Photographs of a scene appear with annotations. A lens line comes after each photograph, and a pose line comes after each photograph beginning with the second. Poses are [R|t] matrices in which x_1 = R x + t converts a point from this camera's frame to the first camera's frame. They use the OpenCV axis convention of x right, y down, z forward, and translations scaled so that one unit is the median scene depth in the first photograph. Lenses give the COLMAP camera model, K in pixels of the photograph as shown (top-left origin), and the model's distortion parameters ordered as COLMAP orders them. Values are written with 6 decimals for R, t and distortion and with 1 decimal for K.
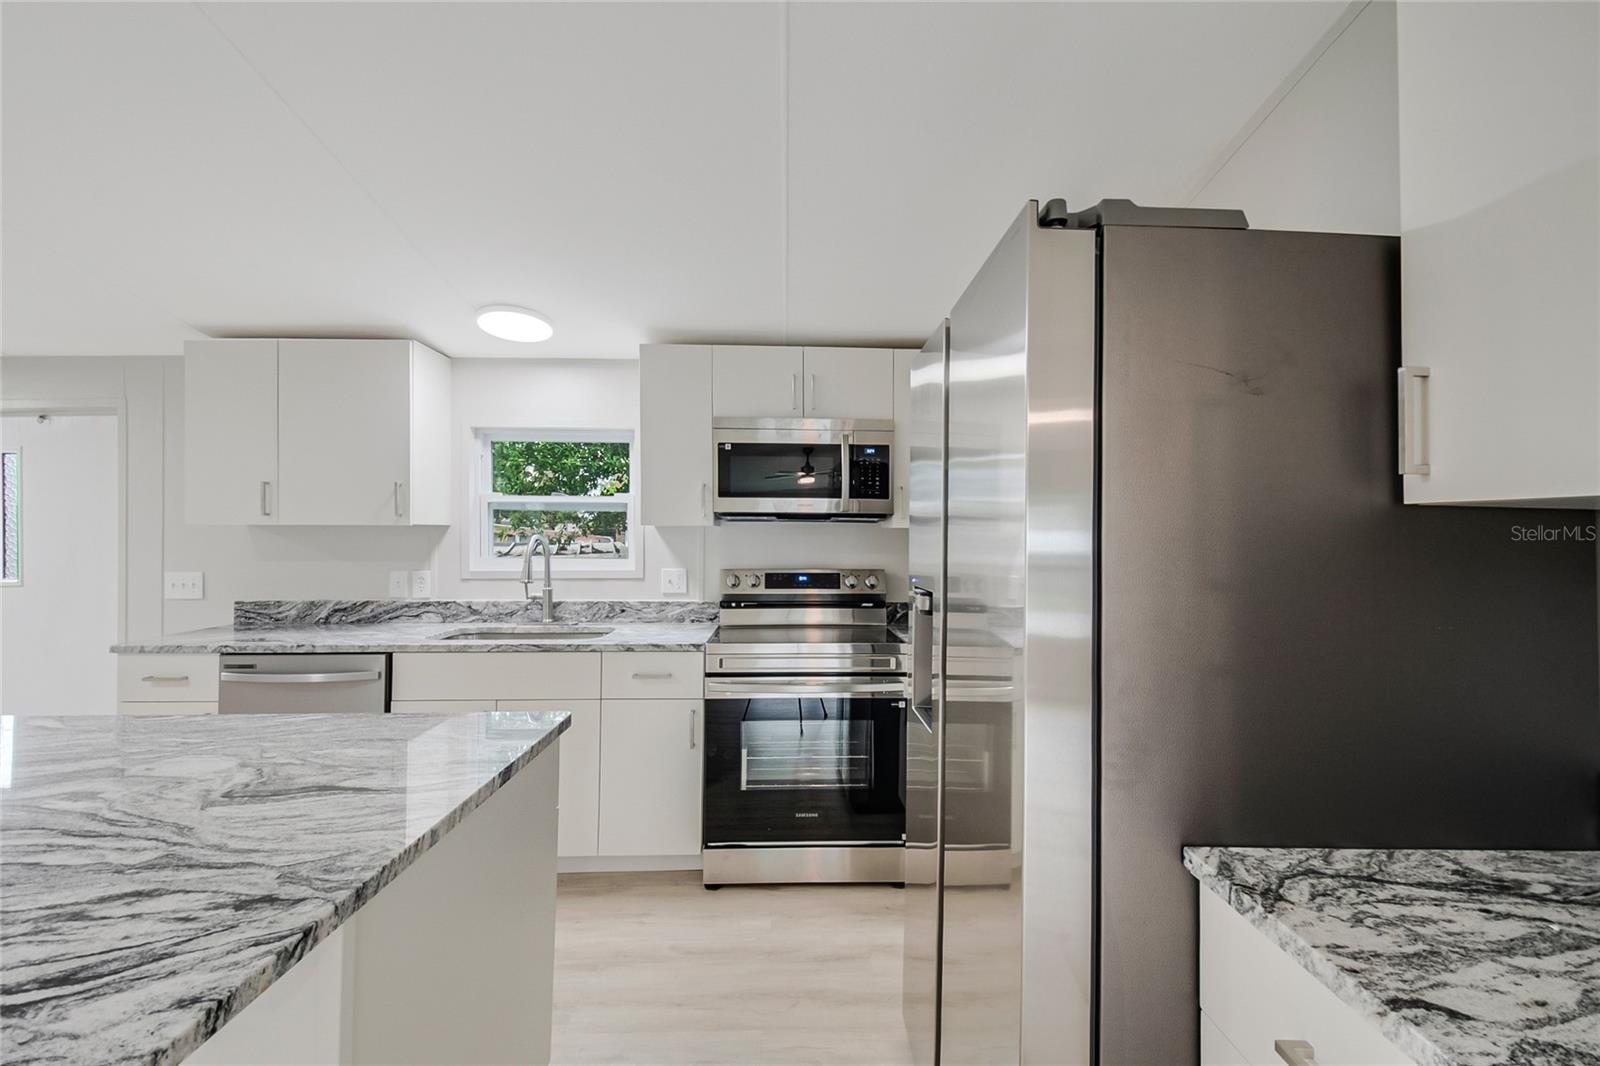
lens RADIAL K [[694.6, 0, 817.9], [0, 694.6, 522.9], [0, 0, 1]] dist [0.002000, -0.011007]
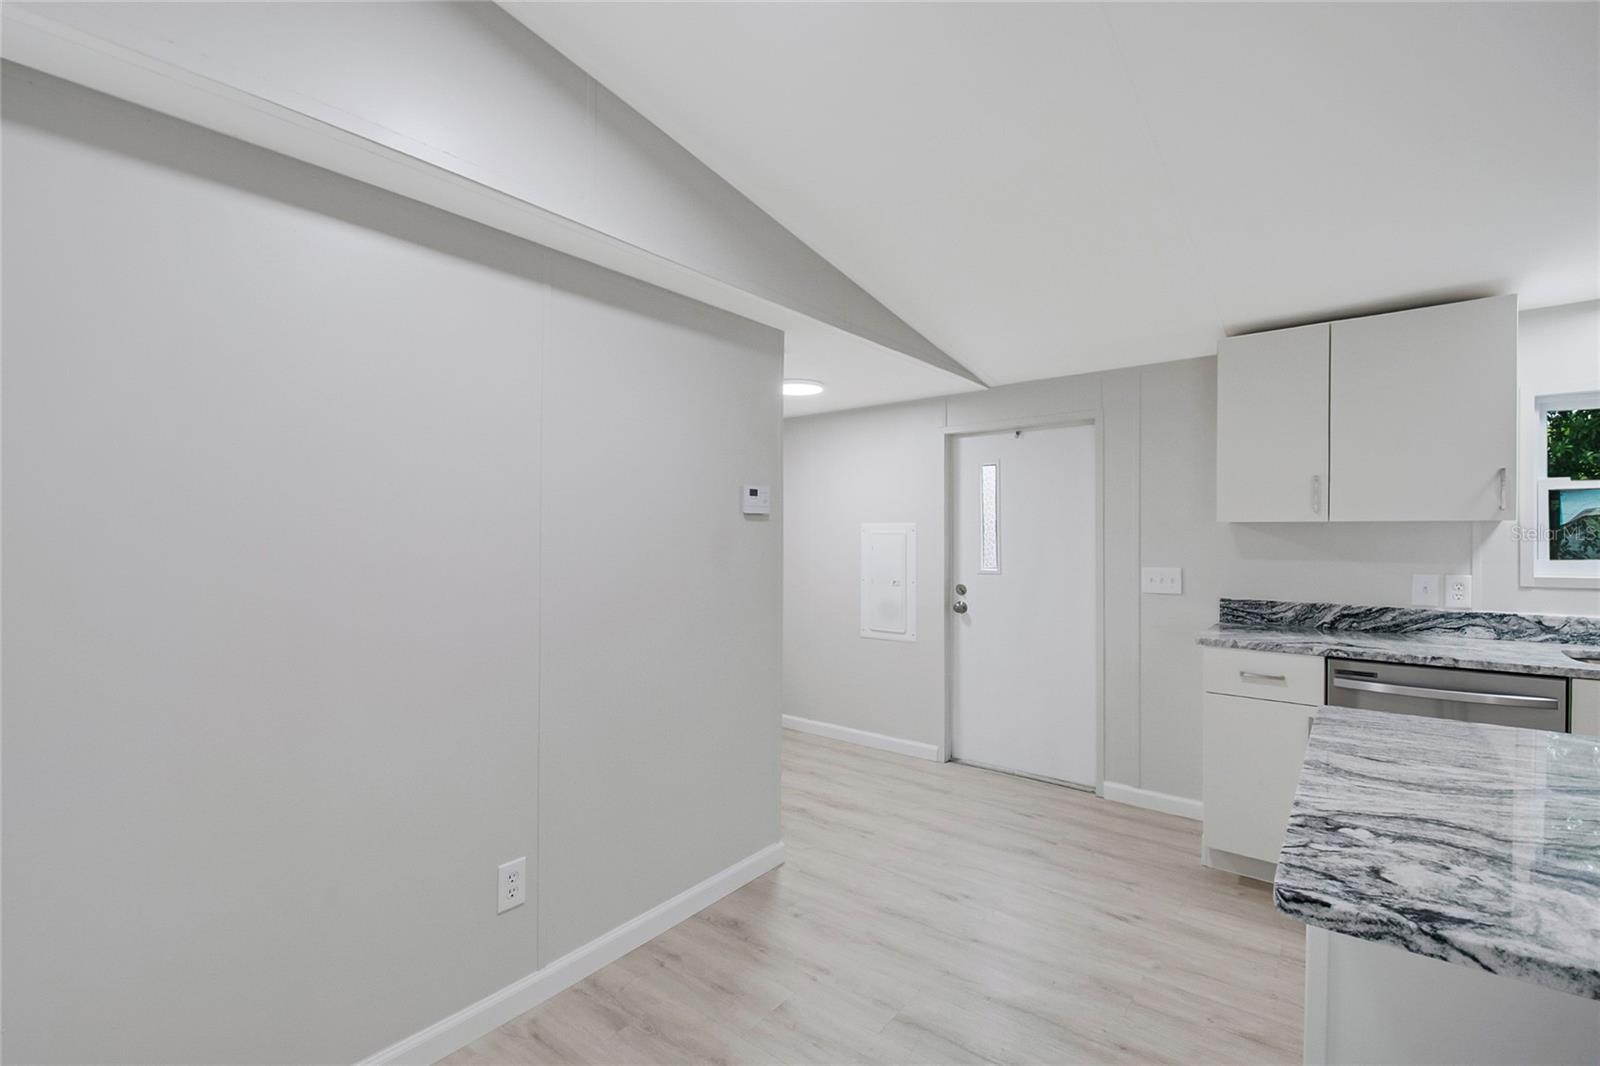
lens RADIAL K [[694.6, 0, 812.6], [0, 694.6, 544.9], [0, 0, 1]] dist [0.002000, -0.011007]
pose [[0.752913, 0.009559, -0.658051, -0.622640], [0.012121, 0.999524, 0.028388, -0.001233], [0.658009, -0.029349, 0.752438, -0.147764]]
